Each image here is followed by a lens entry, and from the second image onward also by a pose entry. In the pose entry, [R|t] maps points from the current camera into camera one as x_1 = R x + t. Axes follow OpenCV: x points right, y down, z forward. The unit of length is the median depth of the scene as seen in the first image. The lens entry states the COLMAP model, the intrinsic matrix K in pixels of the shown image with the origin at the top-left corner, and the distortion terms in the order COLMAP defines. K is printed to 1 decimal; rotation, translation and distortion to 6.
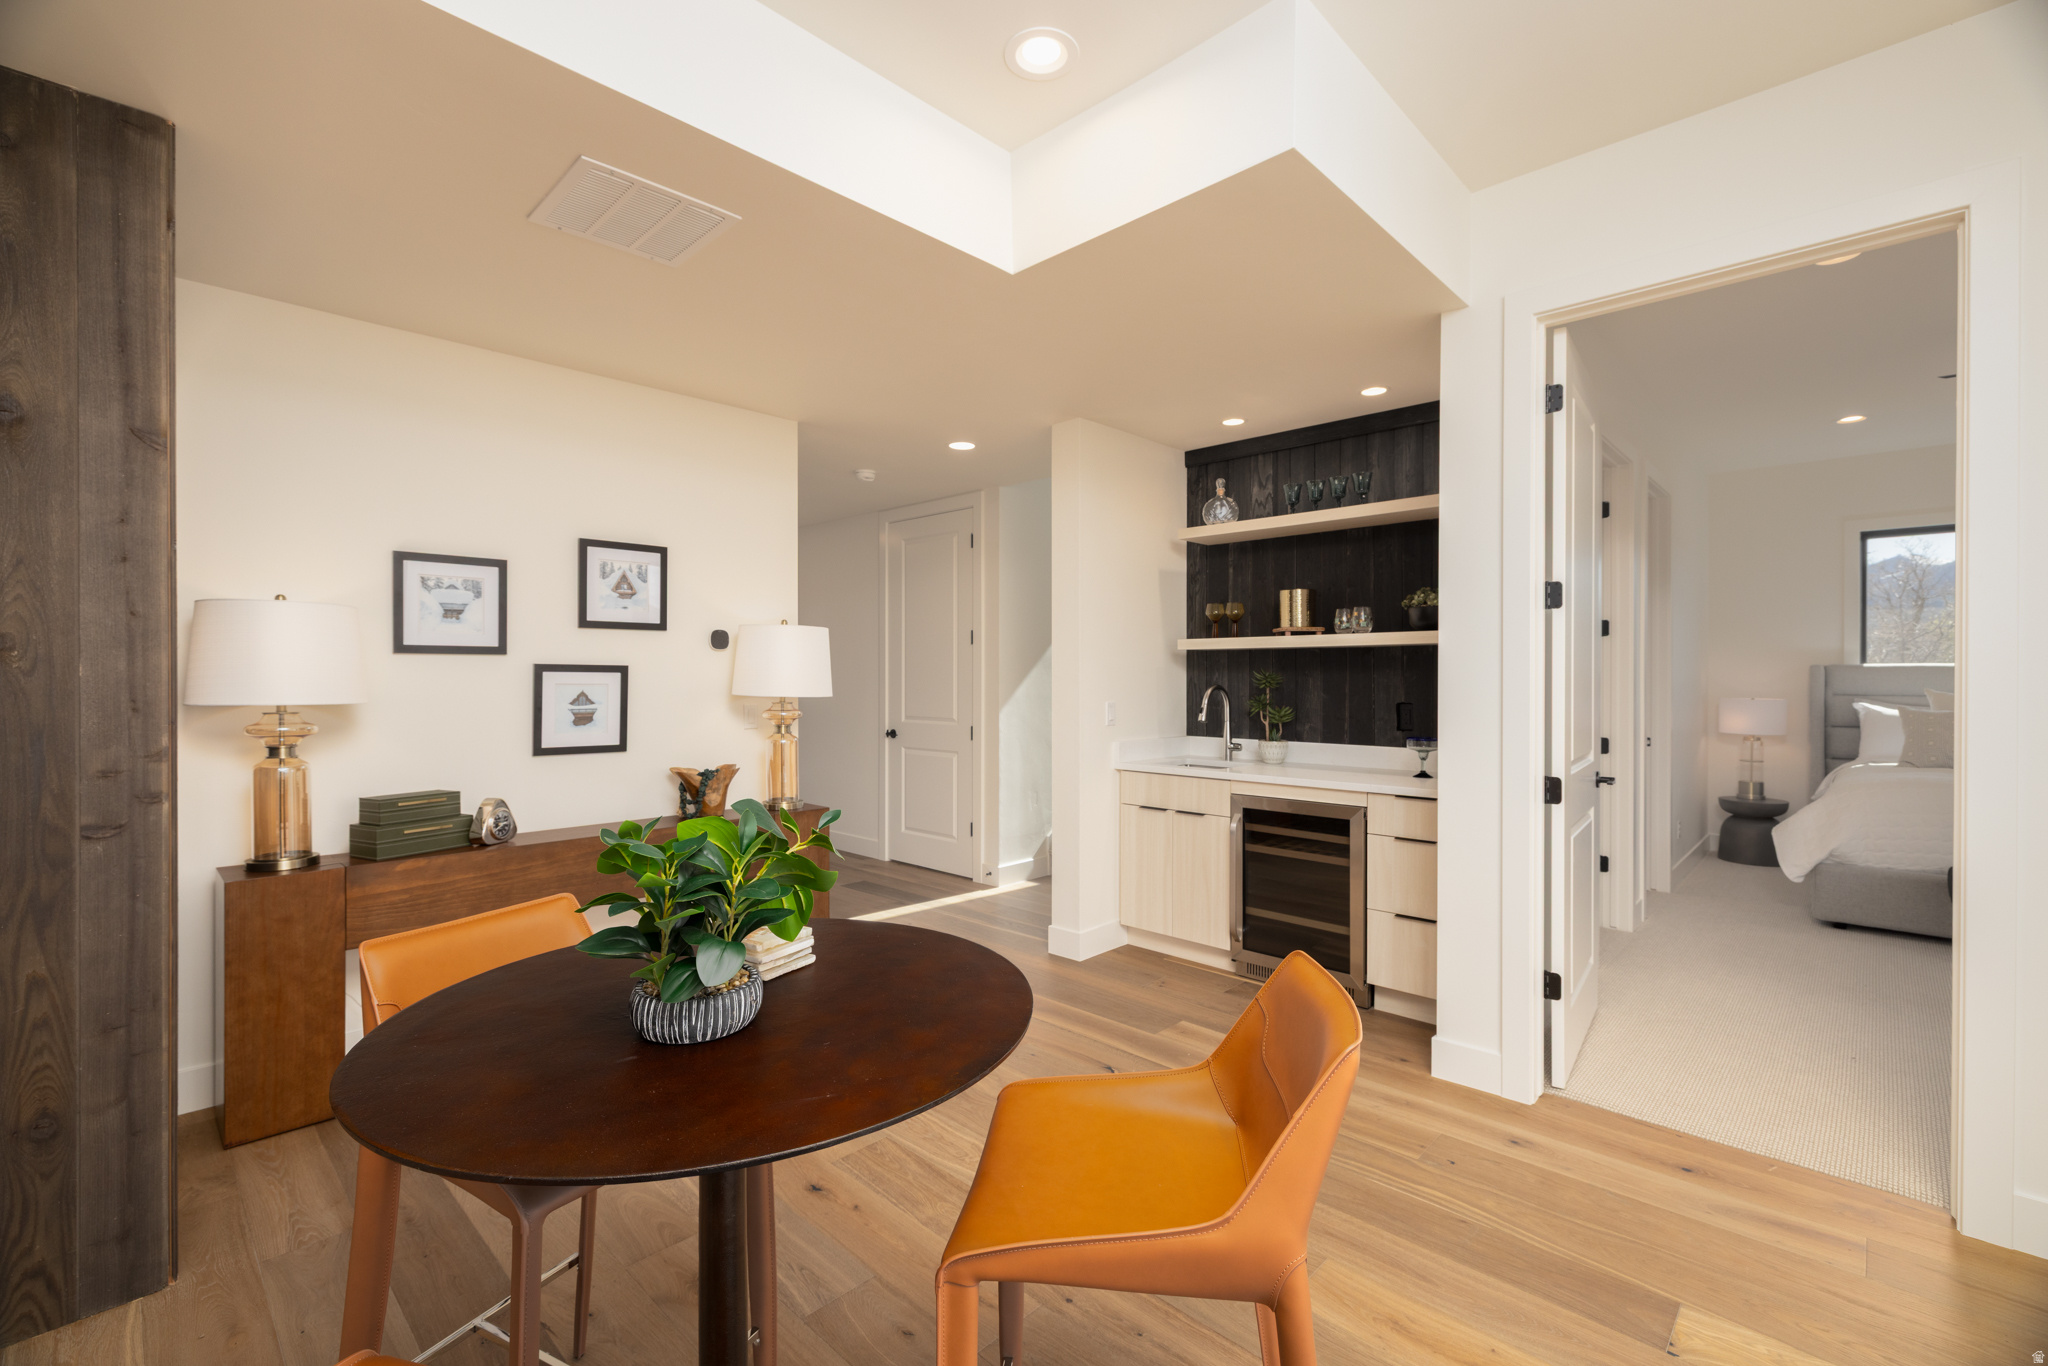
lens RADIAL K [[890.9, 0, 1020.6], [0, 890.9, 682.2], [0, 0, 1]] dist [0.000000, -0.000003]
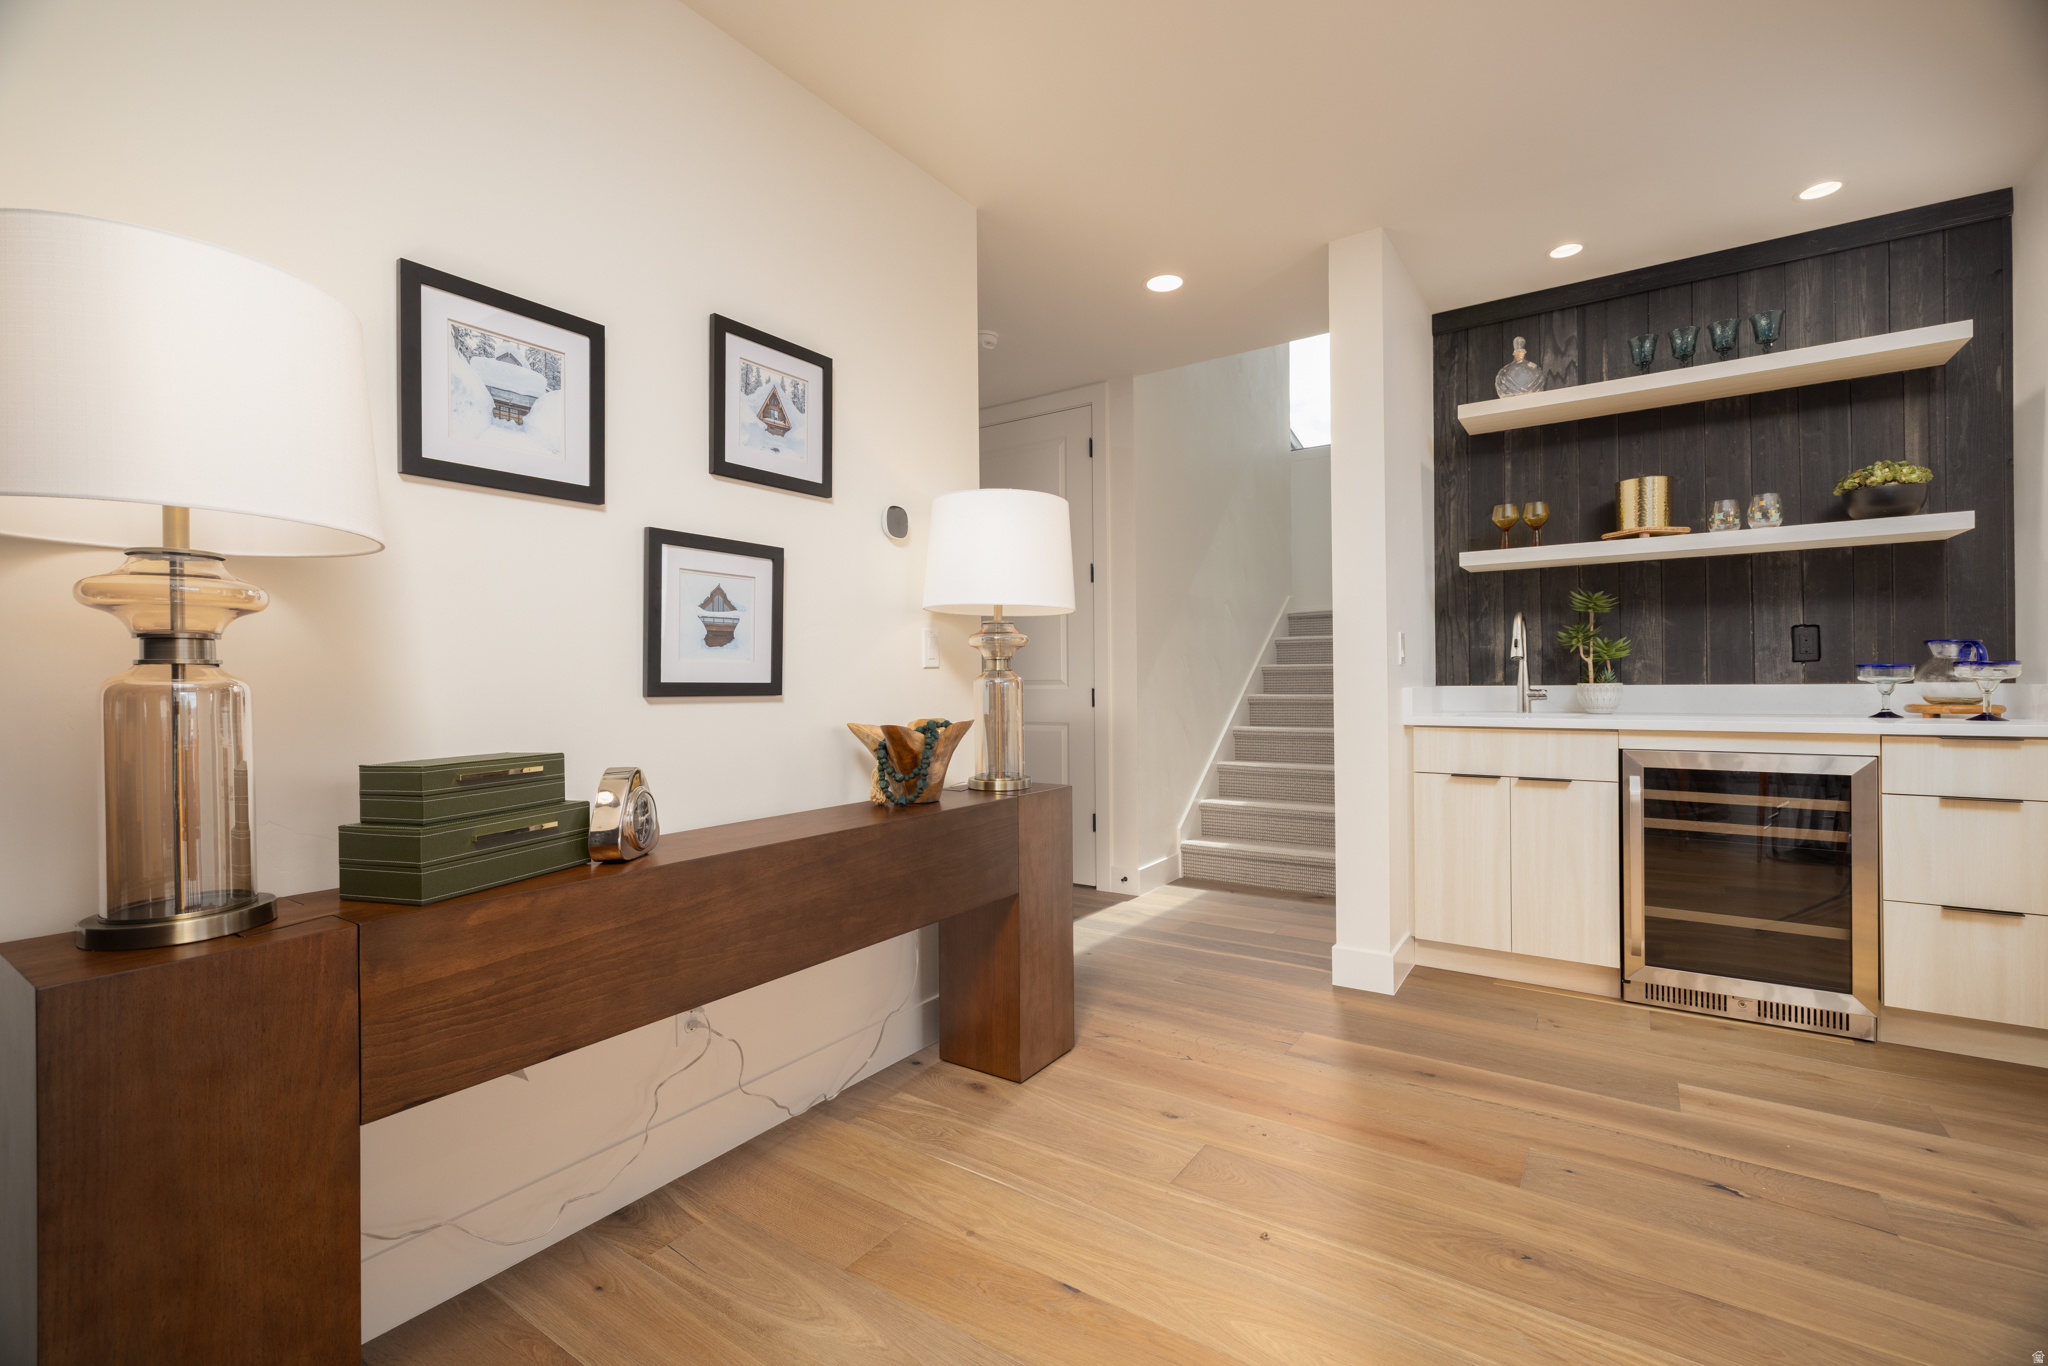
lens RADIAL K [[890.9, 0, 1020.6], [0, 890.9, 682.2], [0, 0, 1]] dist [0.000000, -0.000003]
pose [[0.986860, -0.011015, 0.161200, -0.388282], [0.011845, 0.999921, -0.004187, 0.074755], [-0.161142, 0.006041, 0.986913, 0.404214]]
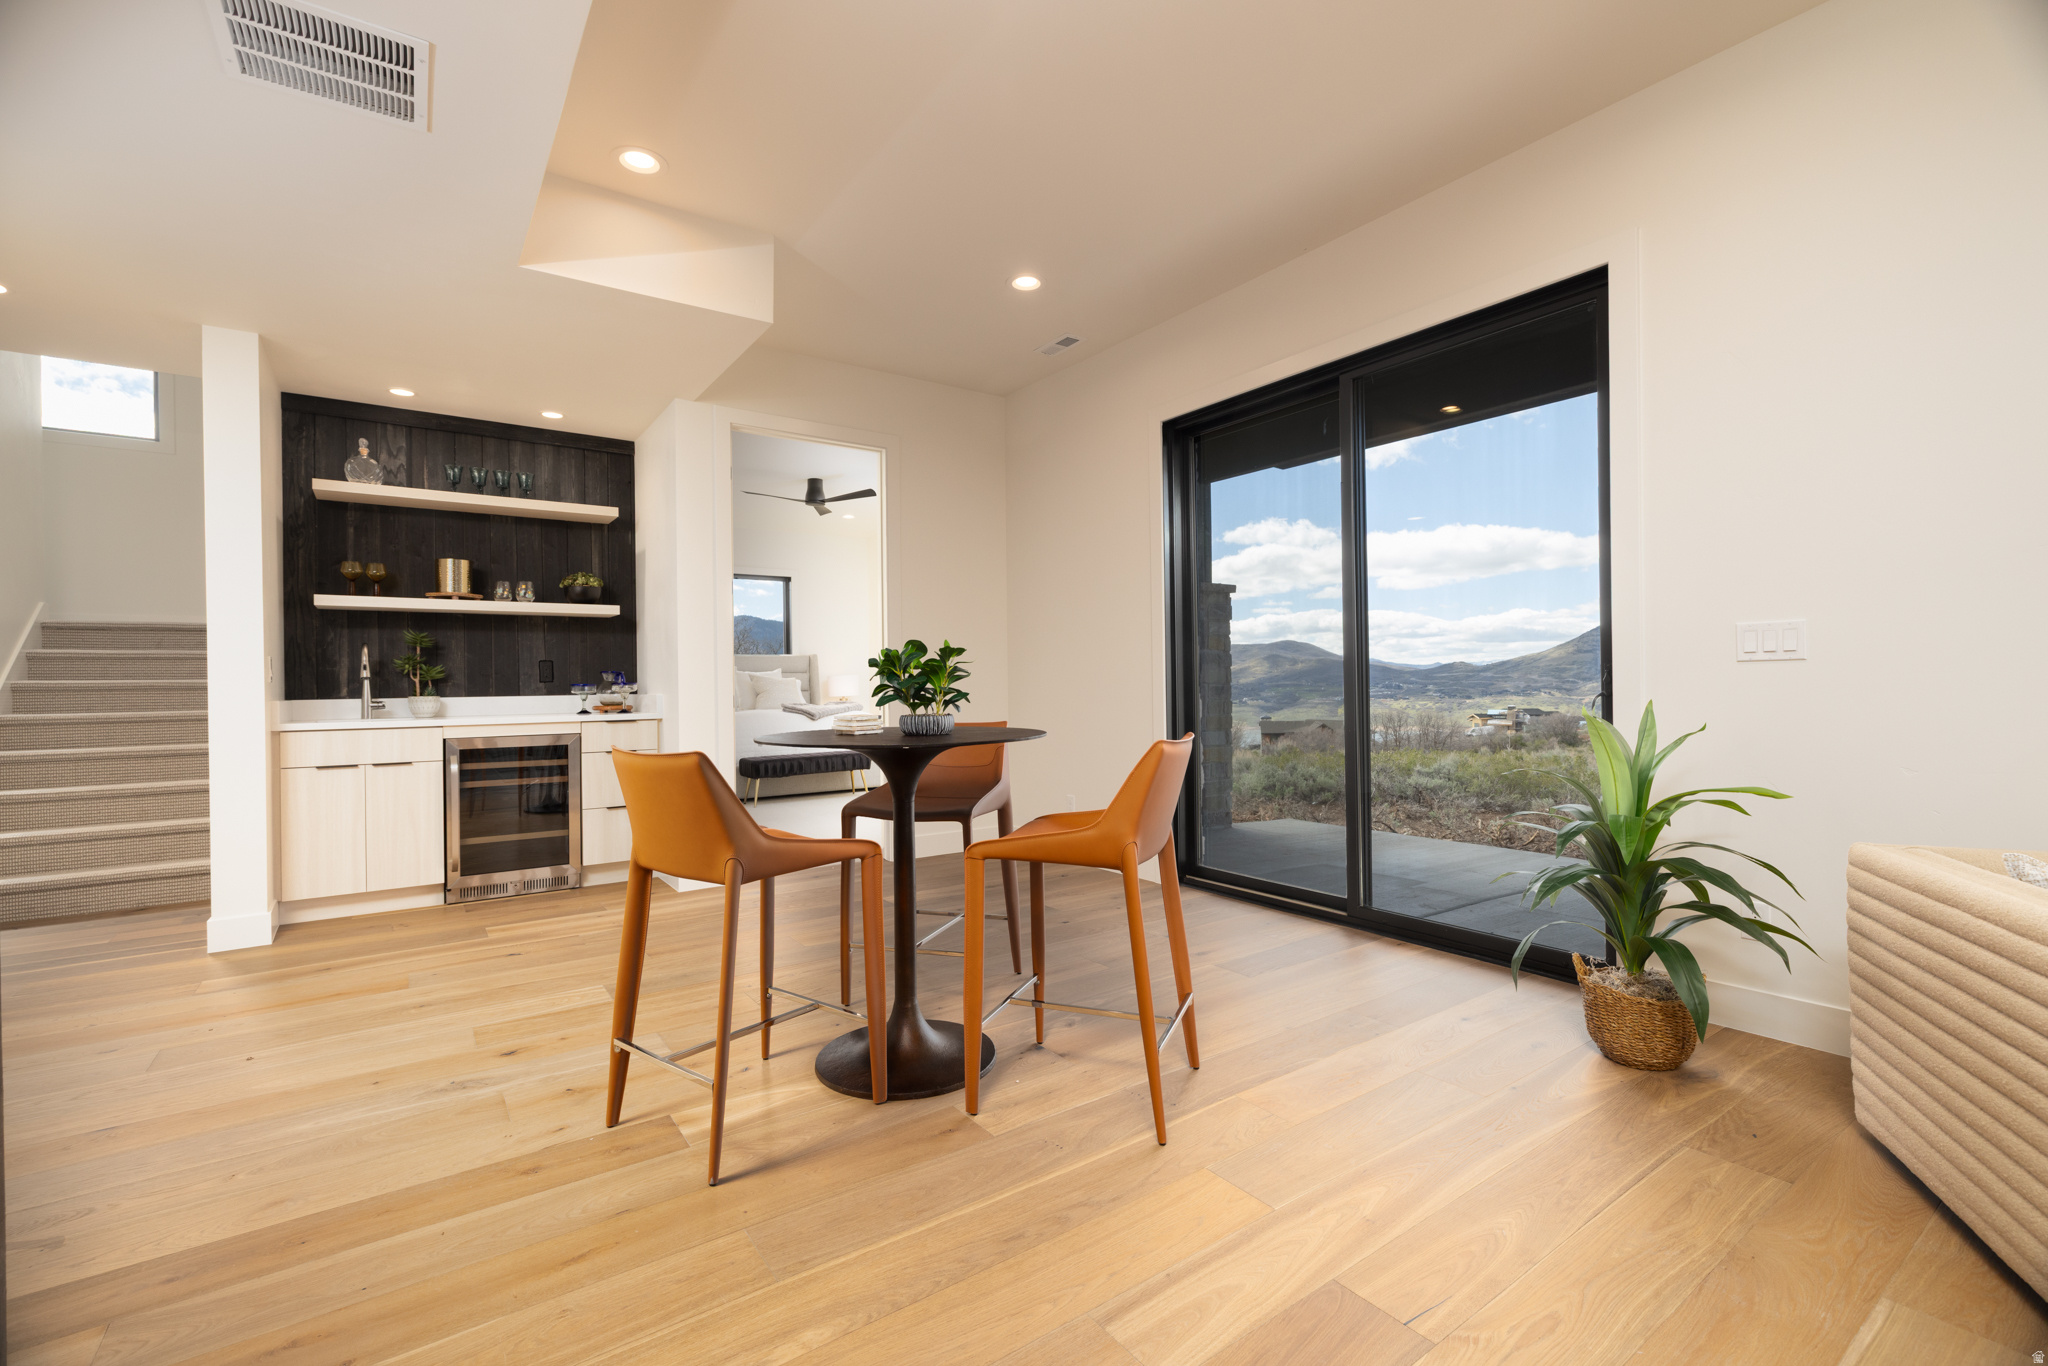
lens RADIAL K [[890.9, 0, 1020.6], [0, 890.9, 682.2], [0, 0, 1]] dist [0.000000, -0.000003]
pose [[0.192374, -0.002958, 0.981317, -0.766386], [0.018691, 0.999825, -0.000650, 0.075589], [-0.981144, 0.018466, 0.192396, 0.101774]]
